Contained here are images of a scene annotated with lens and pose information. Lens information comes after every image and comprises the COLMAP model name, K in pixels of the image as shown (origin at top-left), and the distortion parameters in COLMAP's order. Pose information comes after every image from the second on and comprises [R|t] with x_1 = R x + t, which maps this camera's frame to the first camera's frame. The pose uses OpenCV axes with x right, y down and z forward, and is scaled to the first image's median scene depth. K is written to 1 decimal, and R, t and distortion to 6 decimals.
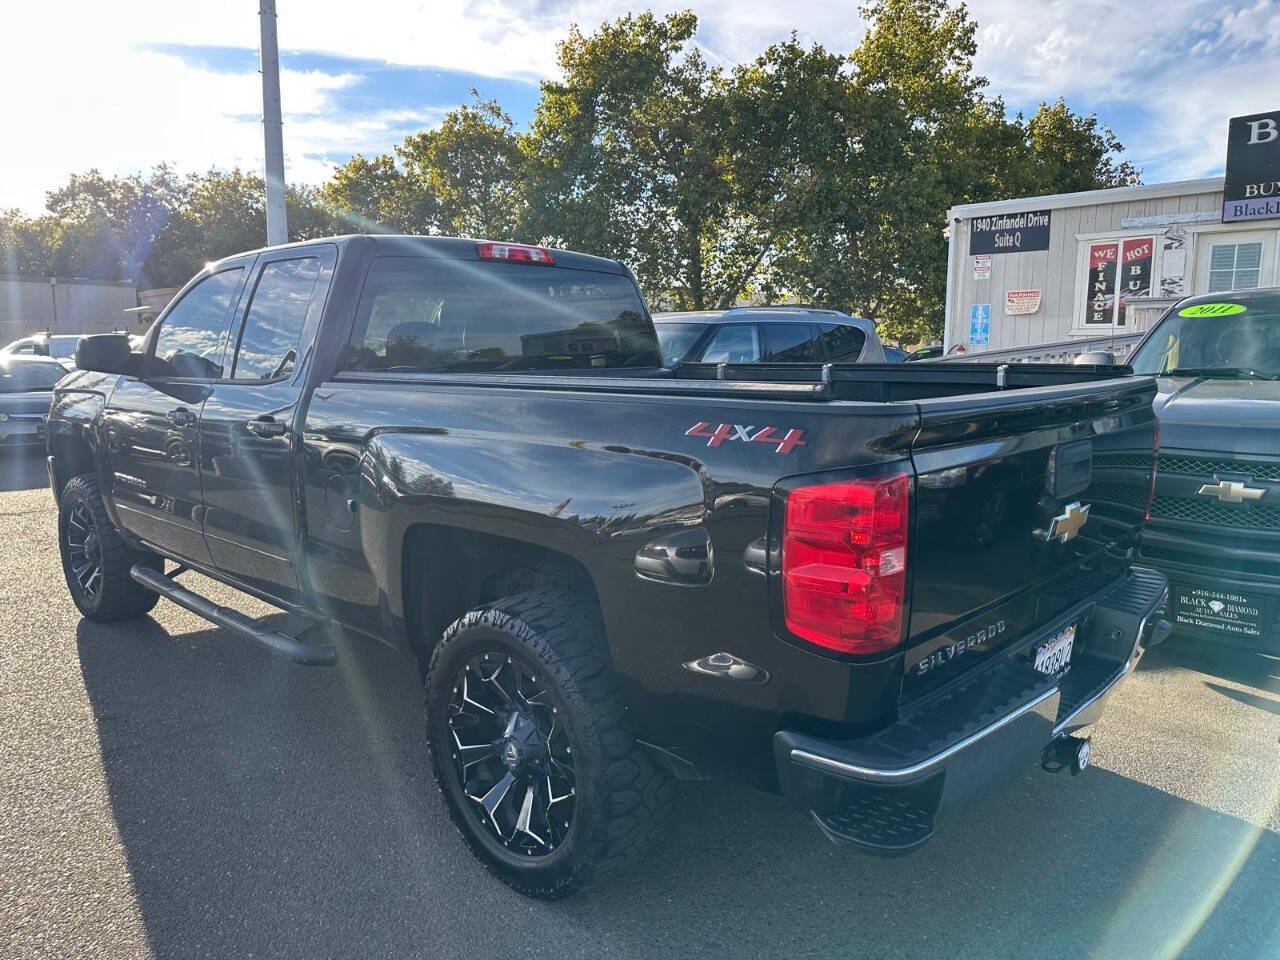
lens RADIAL K [[908.3, 0, 652.3], [0, 908.3, 482.8], [0, 0, 1]] dist [0.042943, -0.047285]
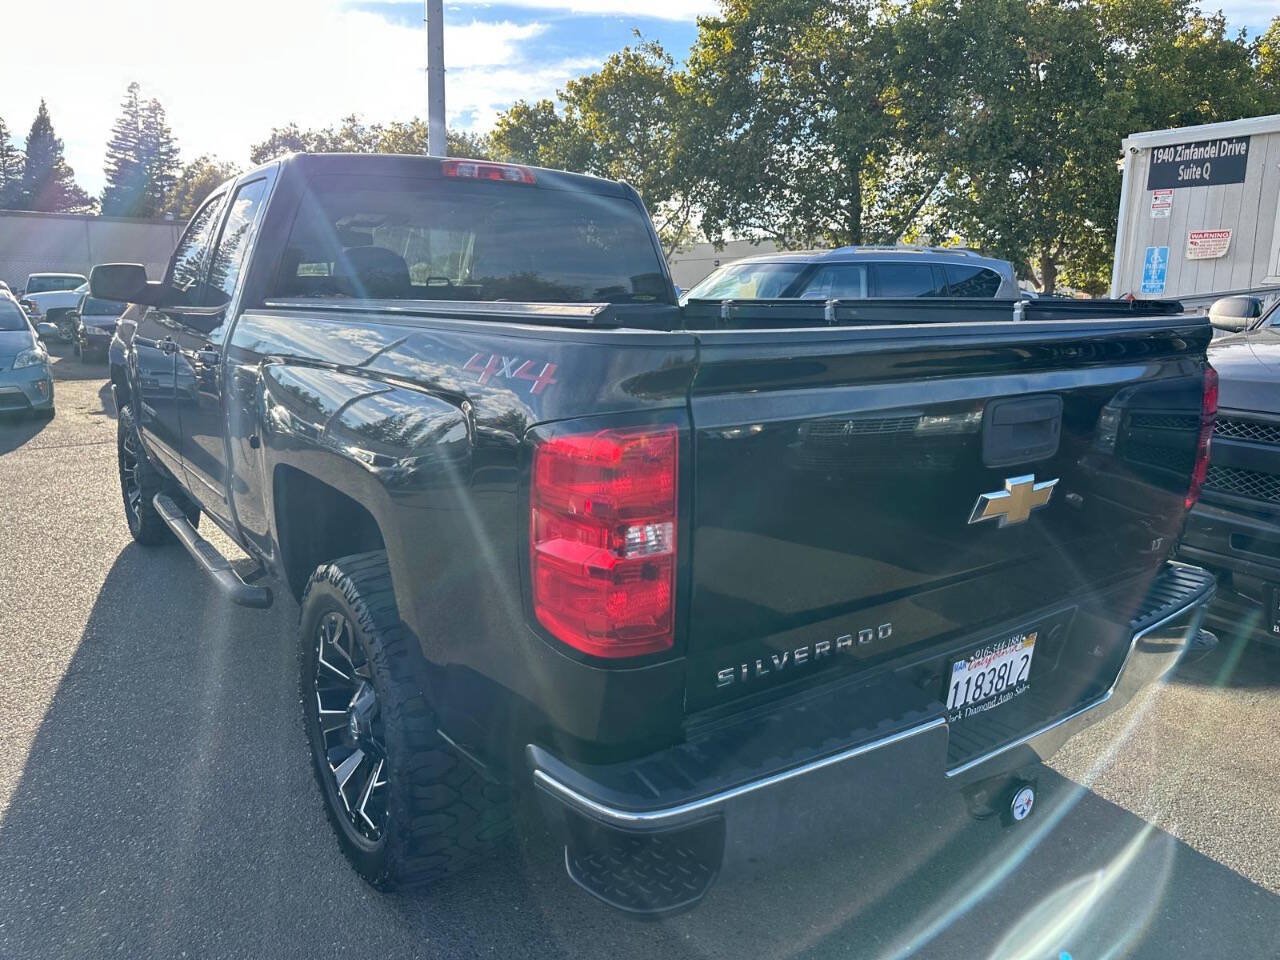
lens RADIAL K [[916.5, 0, 642.5], [0, 916.5, 469.7], [0, 0, 1]] dist [0.002451, -0.001584]
pose [[0.980098, 0.047528, -0.192742, 0.030594], [-0.039768, 0.998243, 0.043936, -0.000529], [0.194491, -0.035397, 0.980265, 0.019226]]
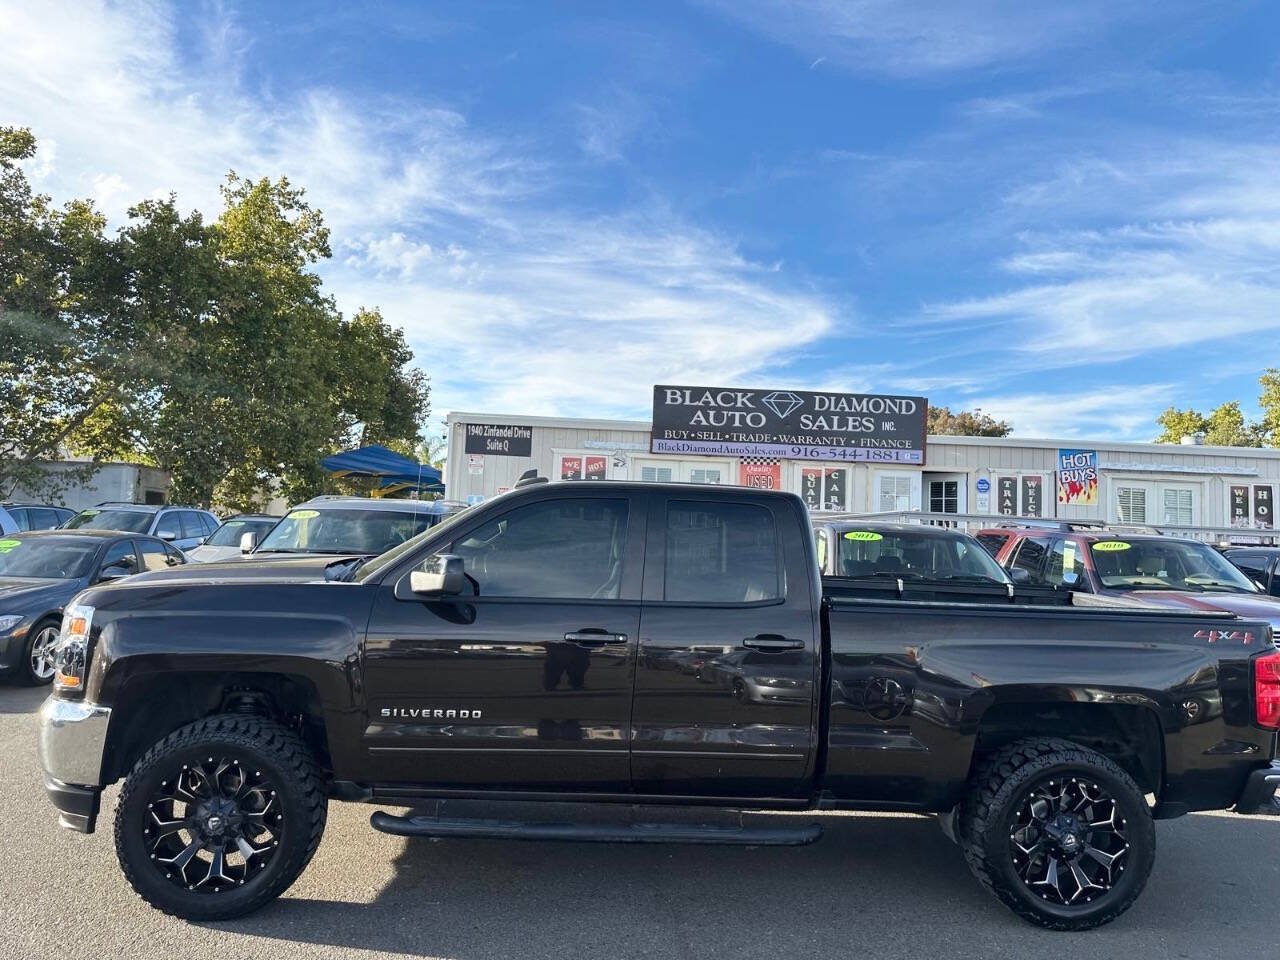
lens RADIAL K [[923.9, 0, 638.1], [0, 923.9, 477.8], [0, 0, 1]] dist [0.045146, -0.075719]
pose [[0.650107, 0.063249, 0.757206, -0.227434], [0.072866, 0.986747, -0.144983, -0.016408], [-0.756341, 0.149429, 0.636883, 0.043418]]
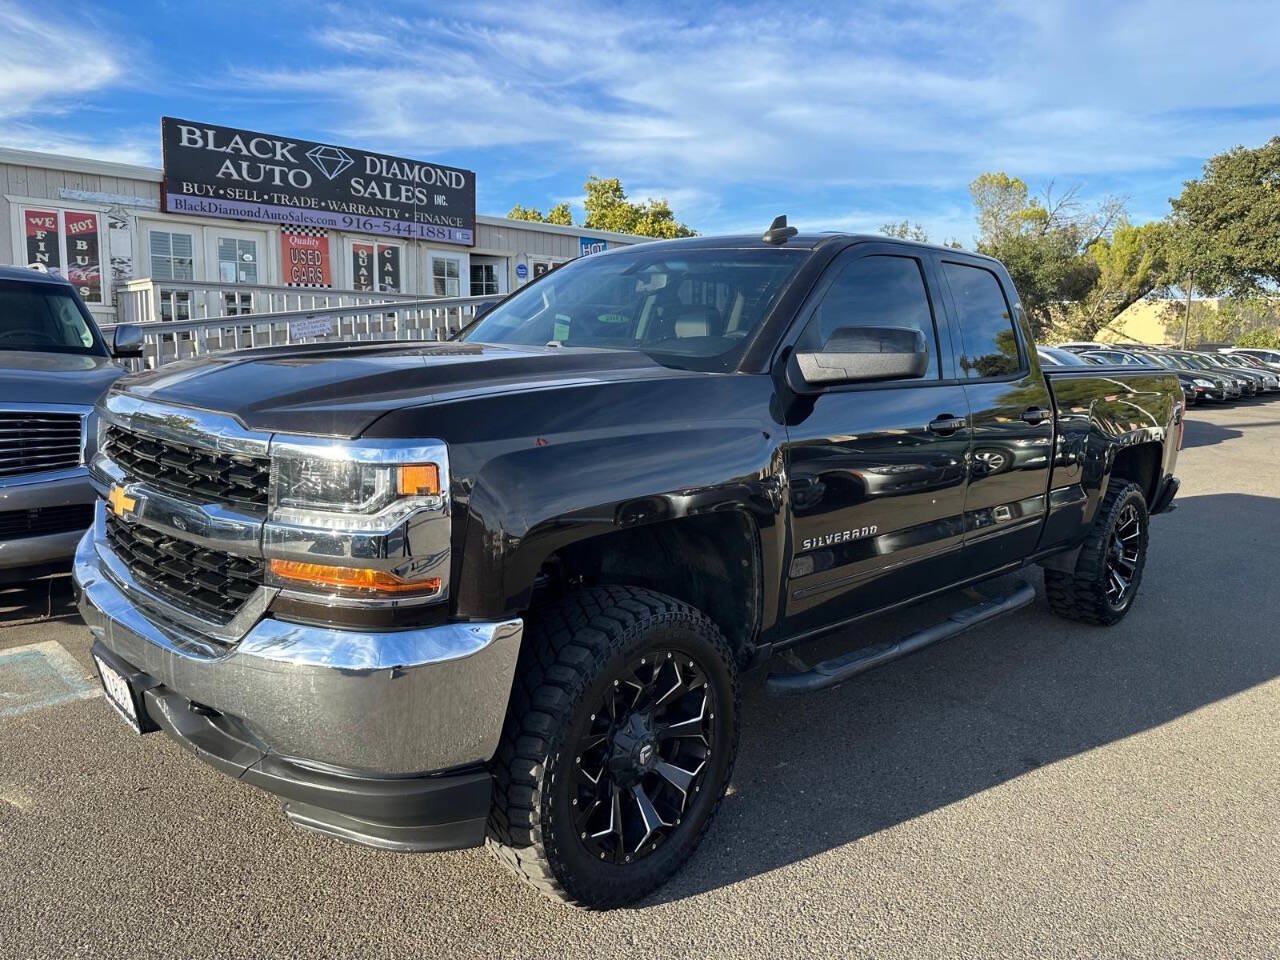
lens RADIAL K [[916.5, 0, 642.5], [0, 916.5, 469.7], [0, 0, 1]] dist [0.002451, -0.001584]
pose [[-0.007433, -0.144507, 0.989476, -0.229616], [0.118508, 0.982403, 0.144364, -0.034415], [-0.992925, 0.118334, 0.009823, 0.215308]]
